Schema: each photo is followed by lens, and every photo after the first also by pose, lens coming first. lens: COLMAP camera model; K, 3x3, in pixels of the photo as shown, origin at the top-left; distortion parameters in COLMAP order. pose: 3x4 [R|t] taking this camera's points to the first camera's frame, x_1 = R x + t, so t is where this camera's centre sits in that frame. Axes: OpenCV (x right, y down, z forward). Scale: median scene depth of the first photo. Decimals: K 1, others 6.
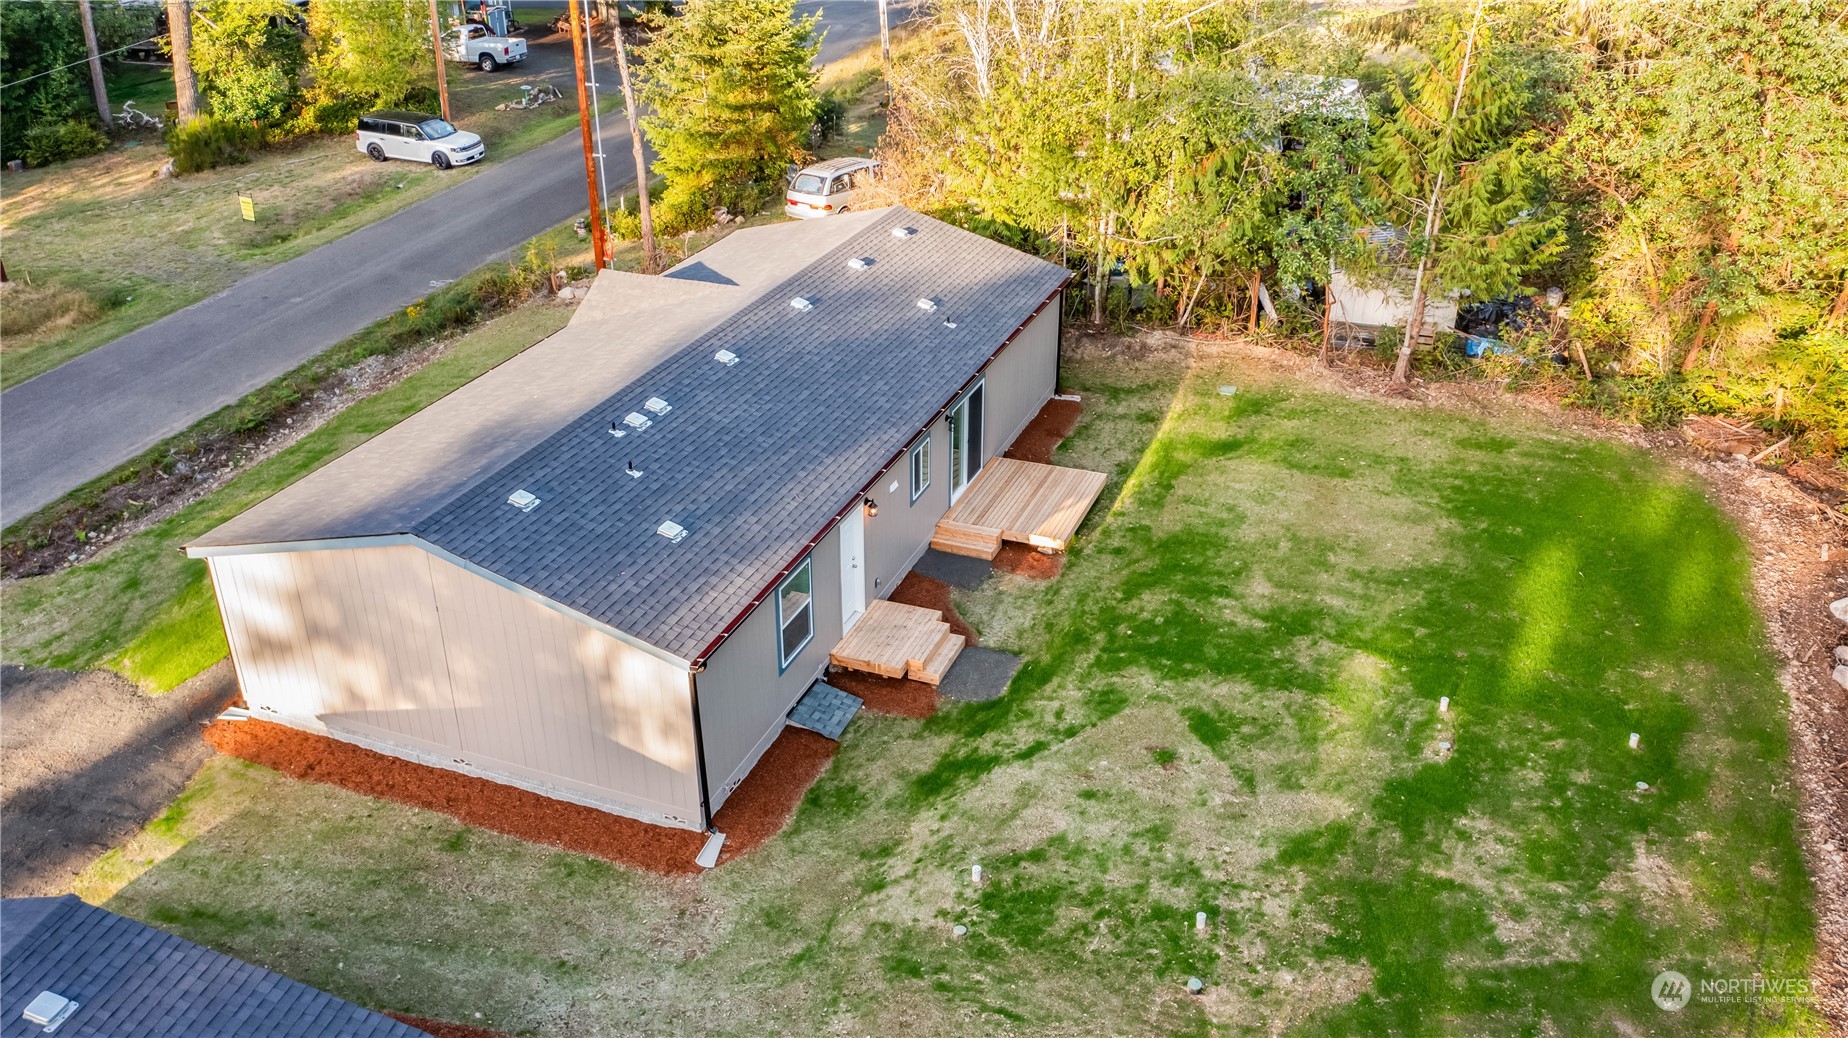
lens RADIAL K [[1468.4, 0, 927.2], [0, 1468.4, 510.2], [0, 0, 1]] dist [-0.015408, 0.006144]
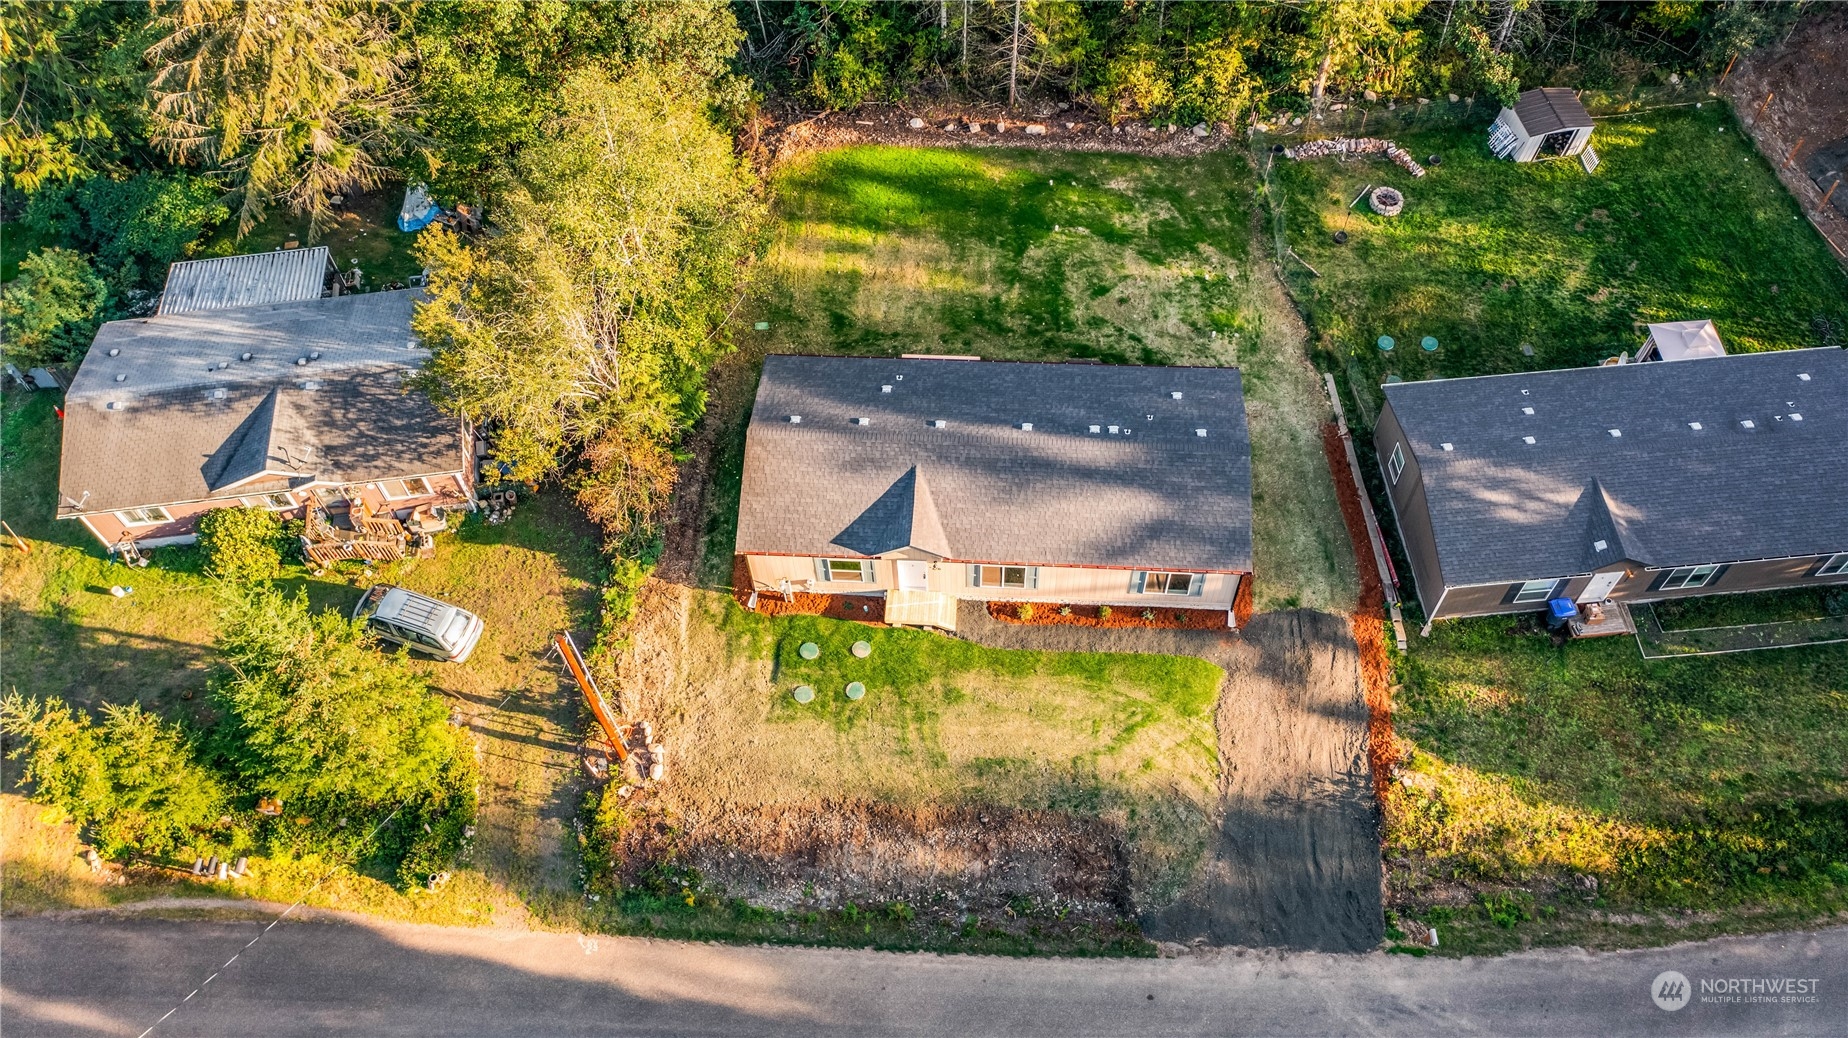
lens RADIAL K [[1468.4, 0, 927.2], [0, 1468.4, 510.2], [0, 0, 1]] dist [-0.015408, 0.006144]
pose [[-0.303585, -0.801429, 0.515313, -1.509796], [0.458946, 0.350964, 0.816206, -2.181283], [-0.834988, 0.484289, 0.261266, 0.810712]]
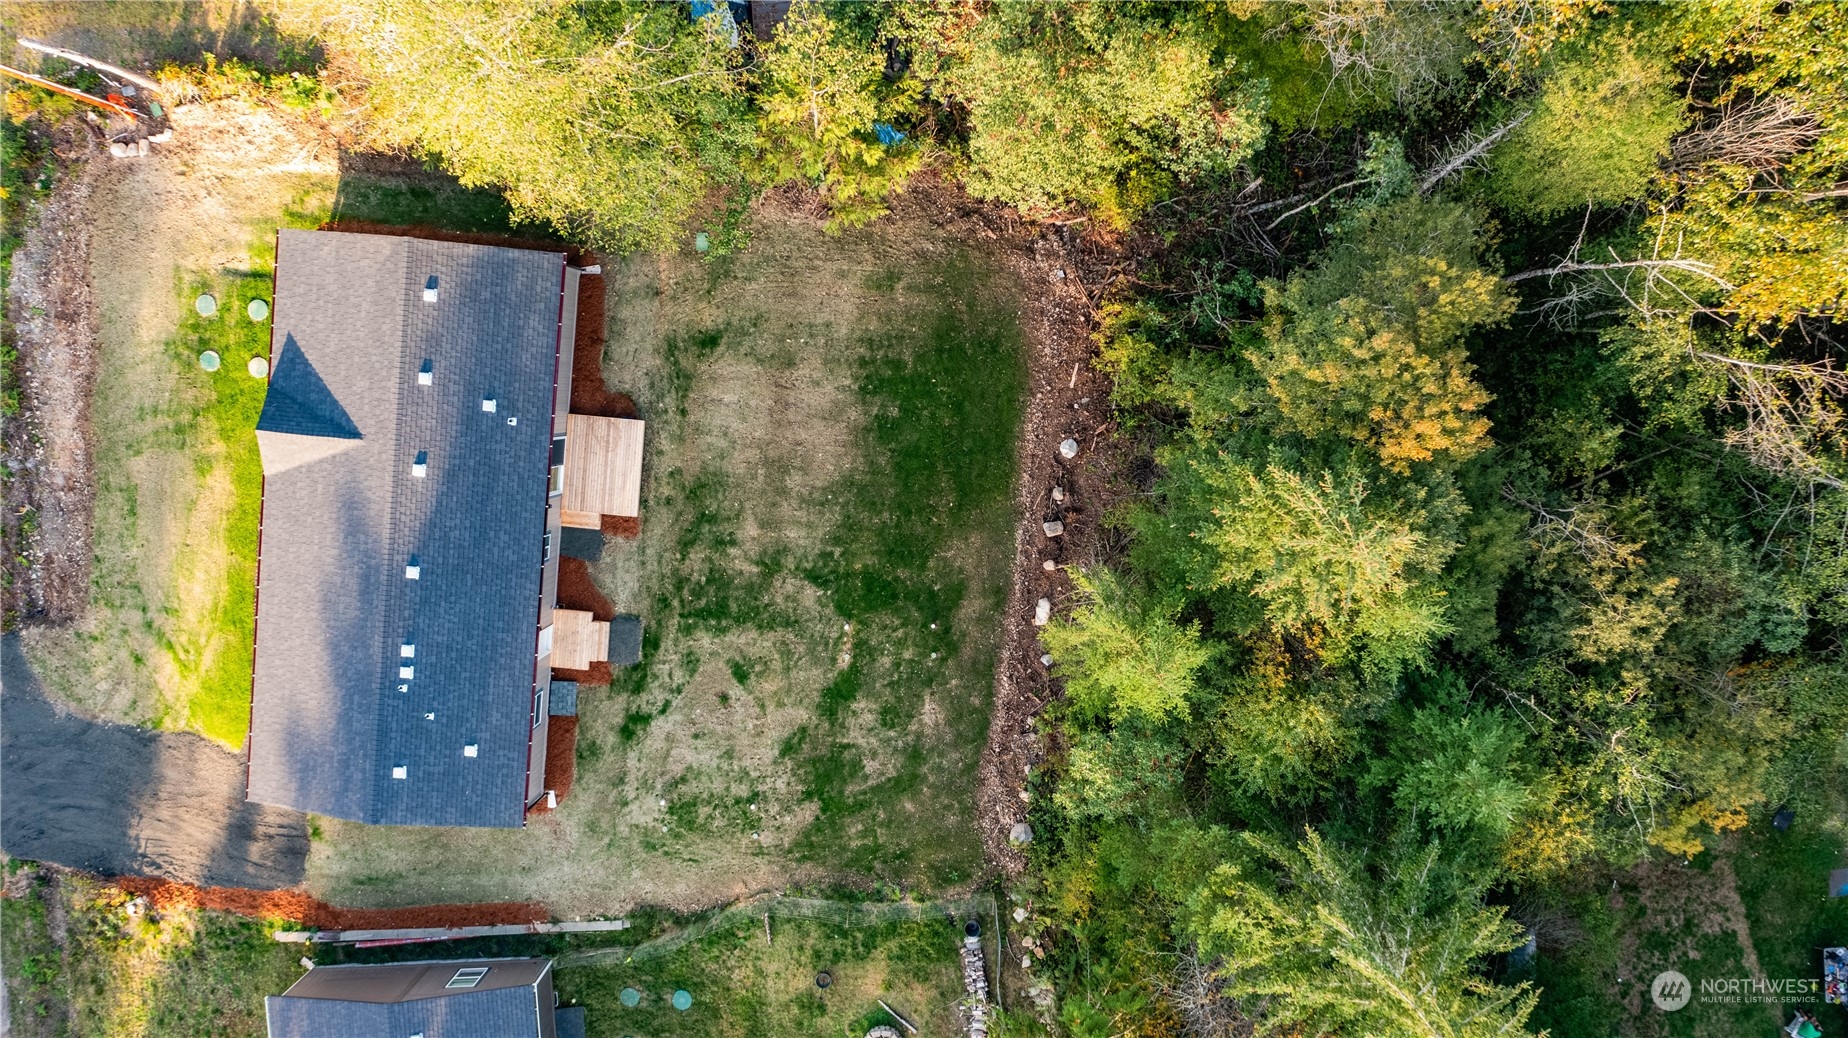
lens RADIAL K [[1468.4, 0, 927.2], [0, 1468.4, 510.2], [0, 0, 1]] dist [-0.015408, 0.006144]
pose [[0.960977, -0.273259, -0.043034, 0.649732], [0.144676, 0.363877, 0.920143, -1.981494], [-0.235779, -0.890462, 0.389211, 0.341005]]
